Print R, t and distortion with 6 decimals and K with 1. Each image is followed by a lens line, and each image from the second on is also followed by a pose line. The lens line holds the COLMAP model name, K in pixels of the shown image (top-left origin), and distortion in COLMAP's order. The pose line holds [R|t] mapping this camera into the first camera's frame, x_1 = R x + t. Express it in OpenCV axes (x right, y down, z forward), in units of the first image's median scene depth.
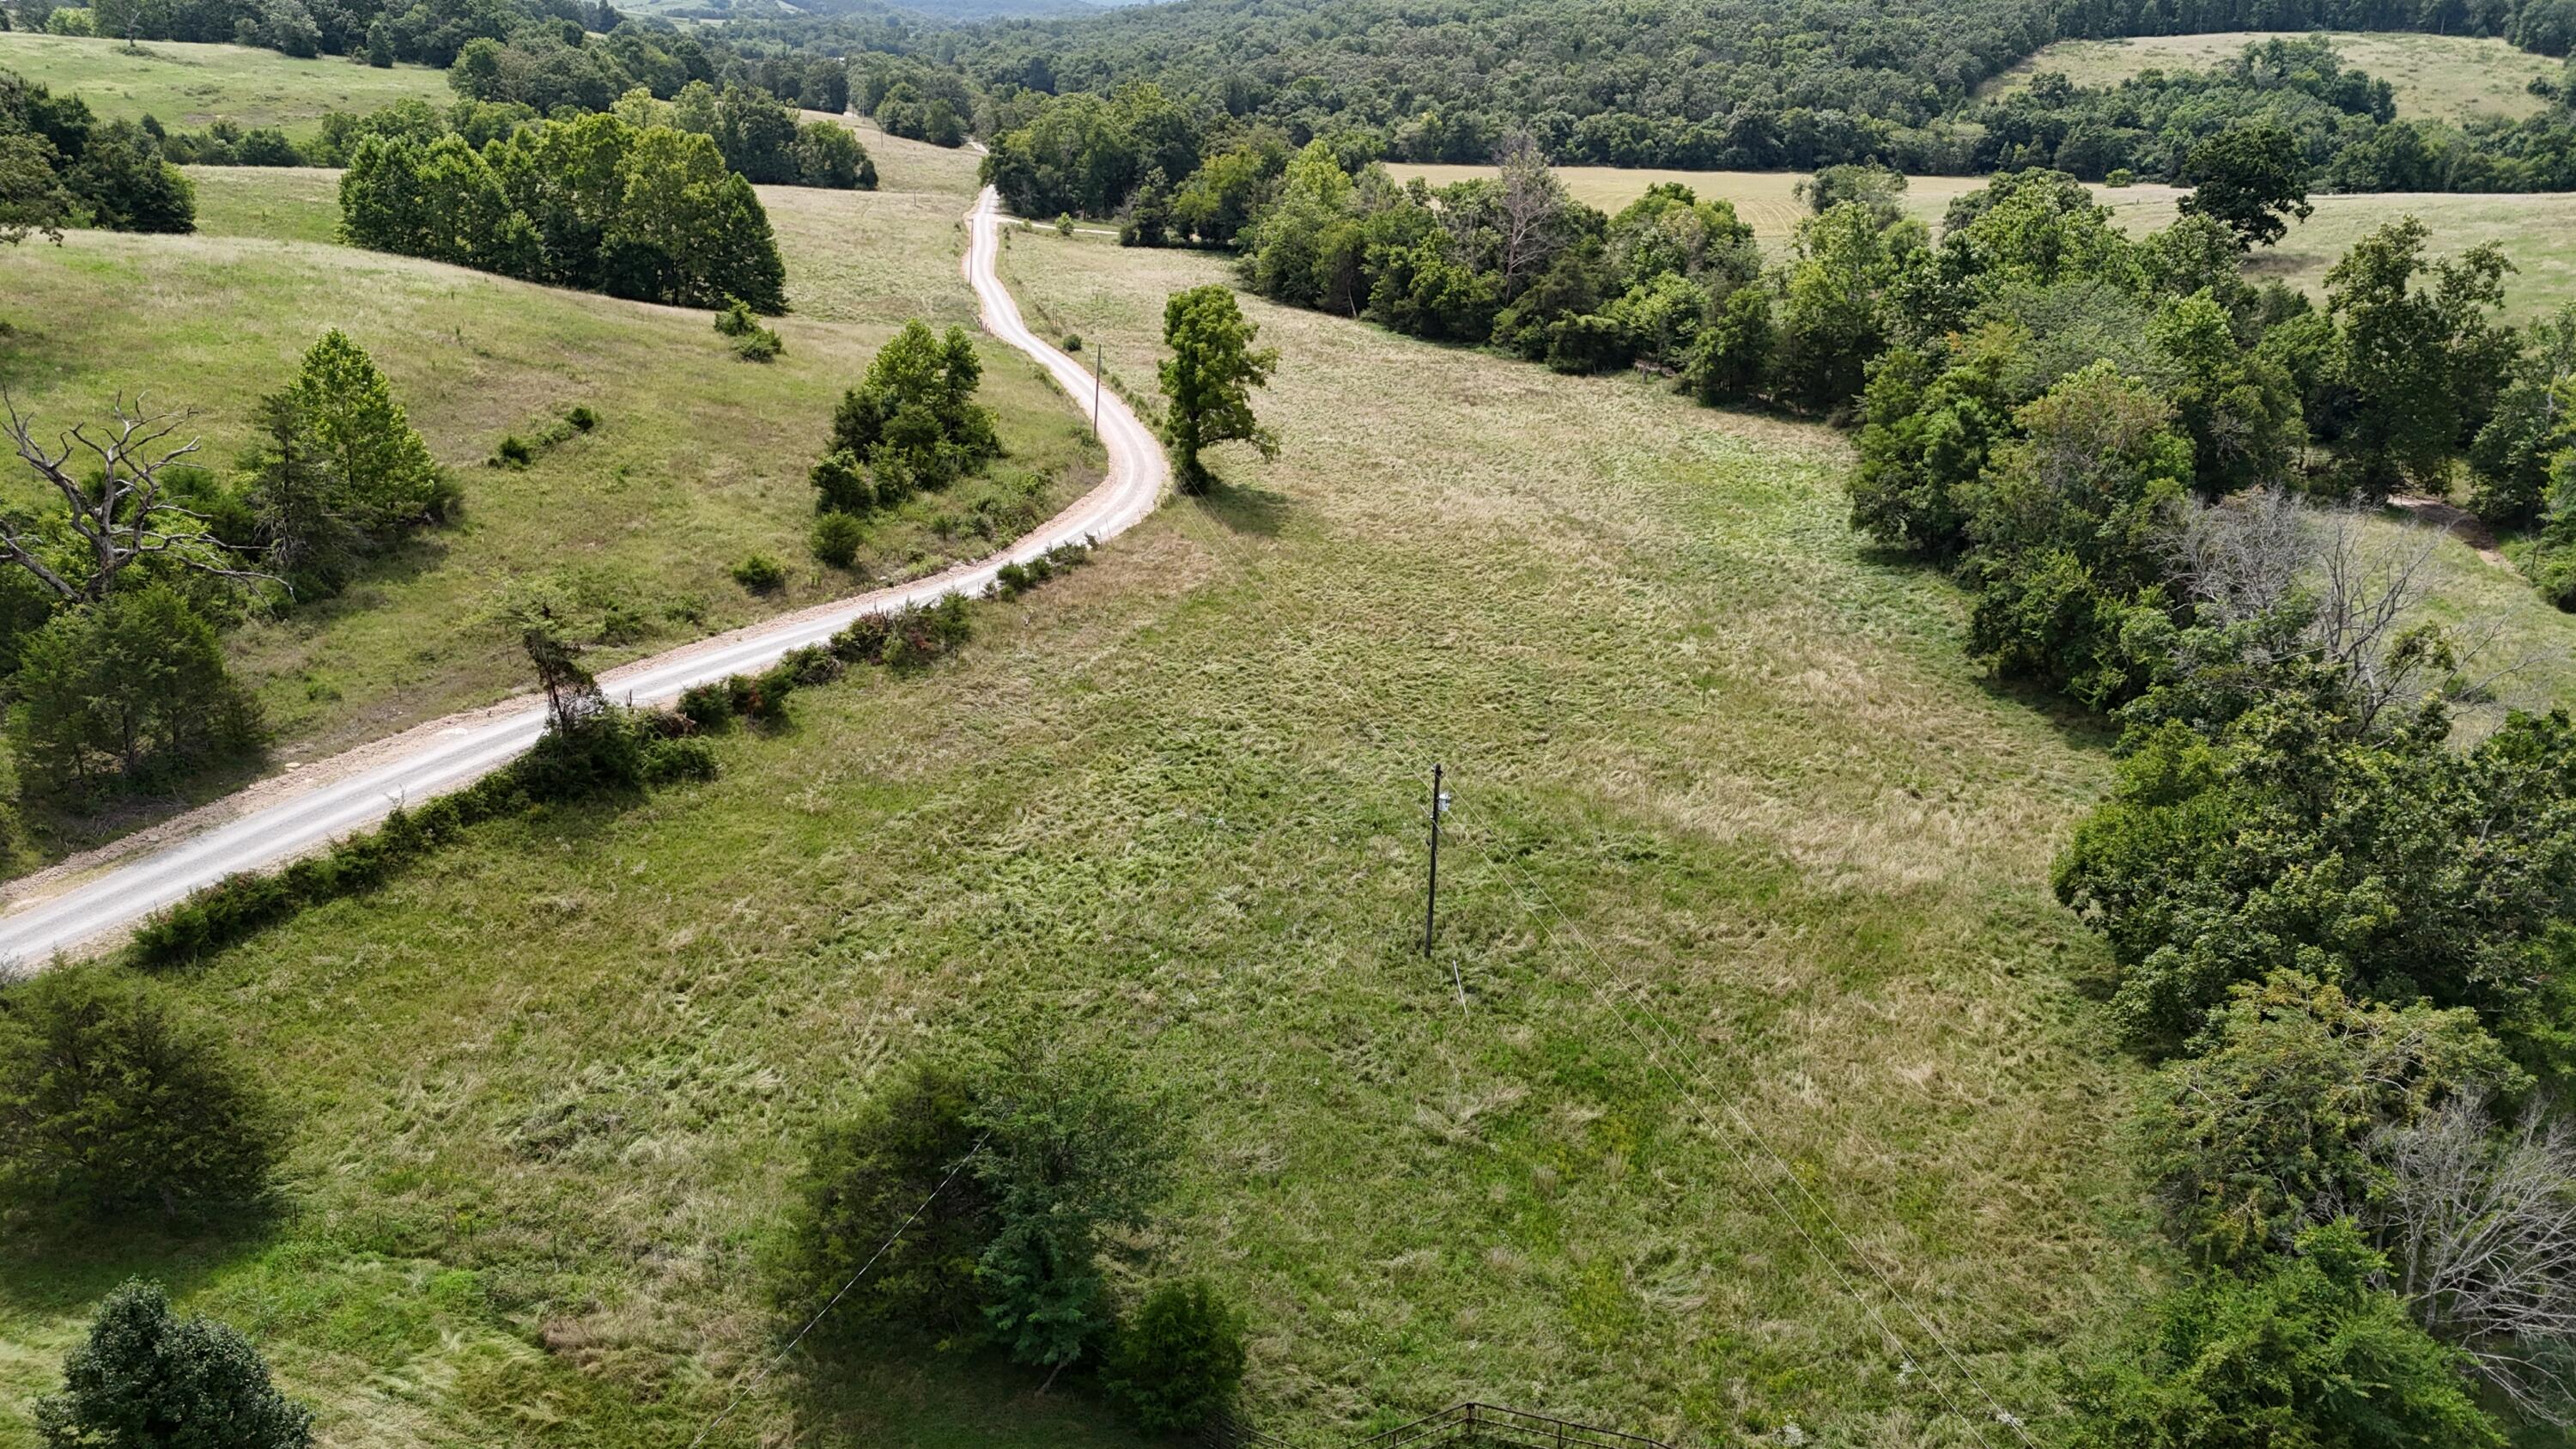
lens RADIAL K [[1935.9, 0, 1288.0], [0, 1935.9, 724.5], [0, 0, 1]] dist [0.094182, -0.066326]
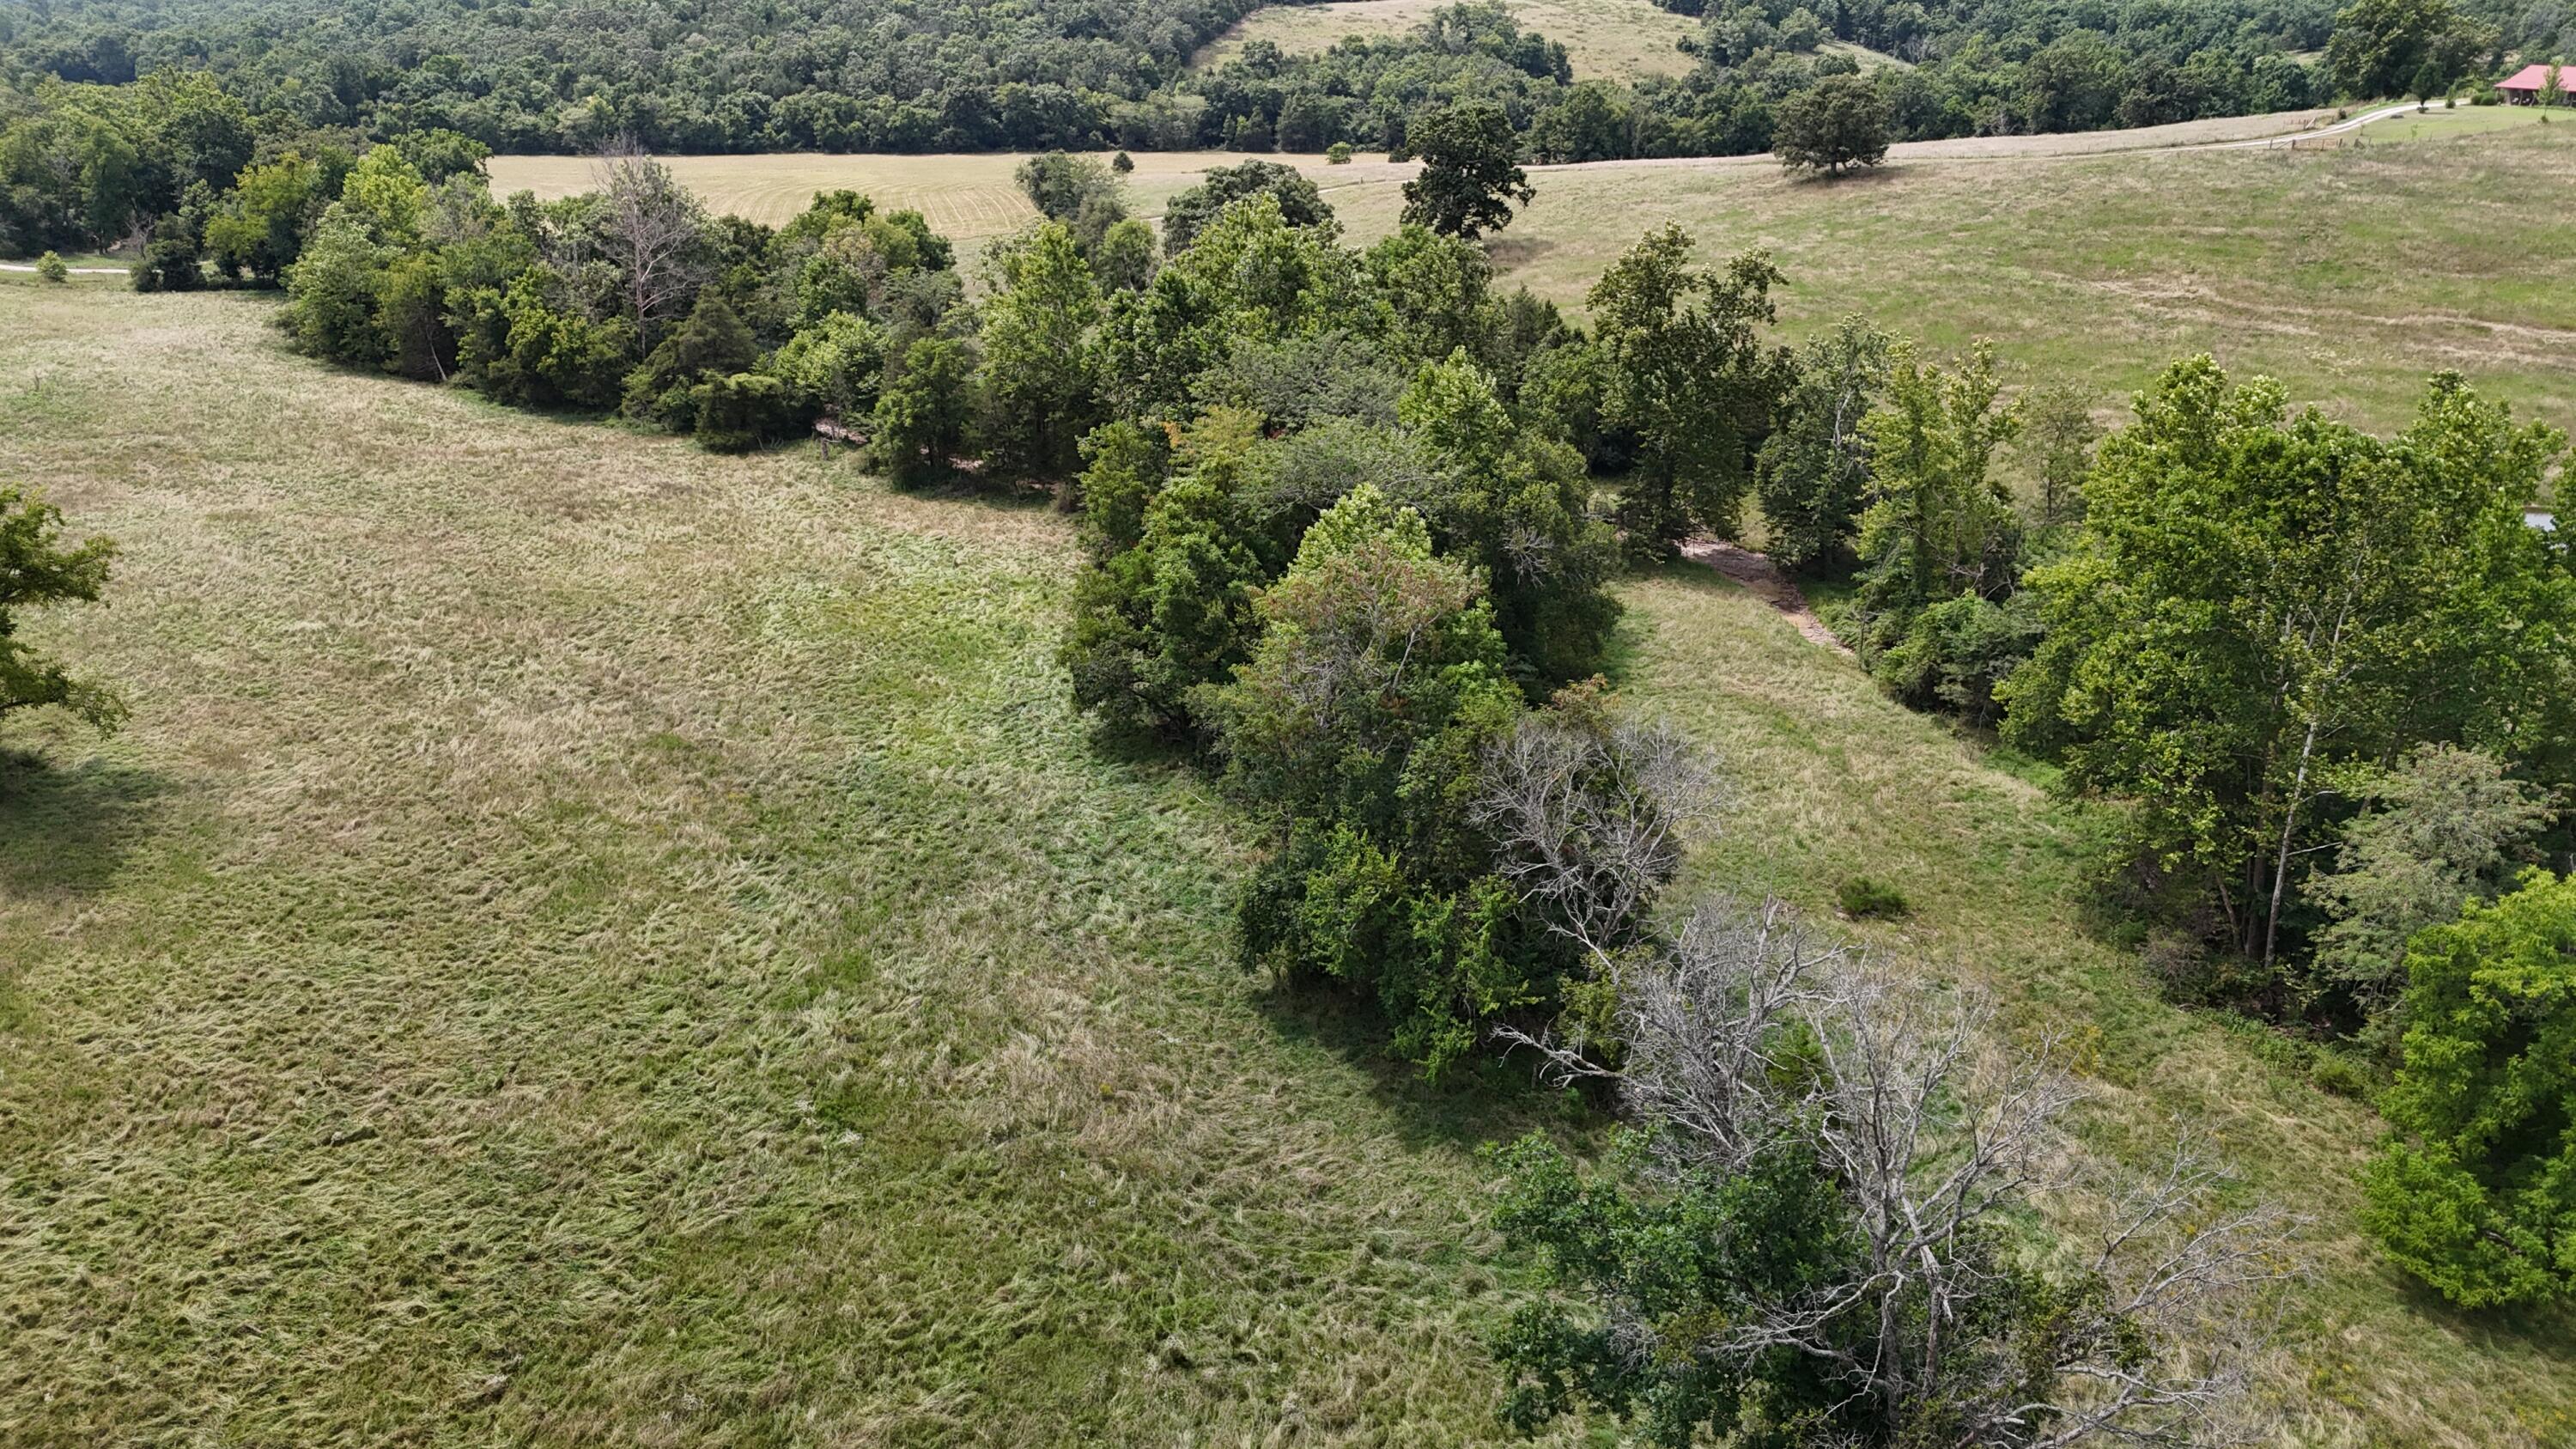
lens RADIAL K [[1935.9, 0, 1288.0], [0, 1935.9, 724.5], [0, 0, 1]] dist [0.094182, -0.066326]
pose [[0.934531, -0.144345, 0.325296, 0.072742], [0.139436, 0.989483, 0.038486, -0.062288], [-0.327430, 0.009391, 0.944829, 0.170671]]
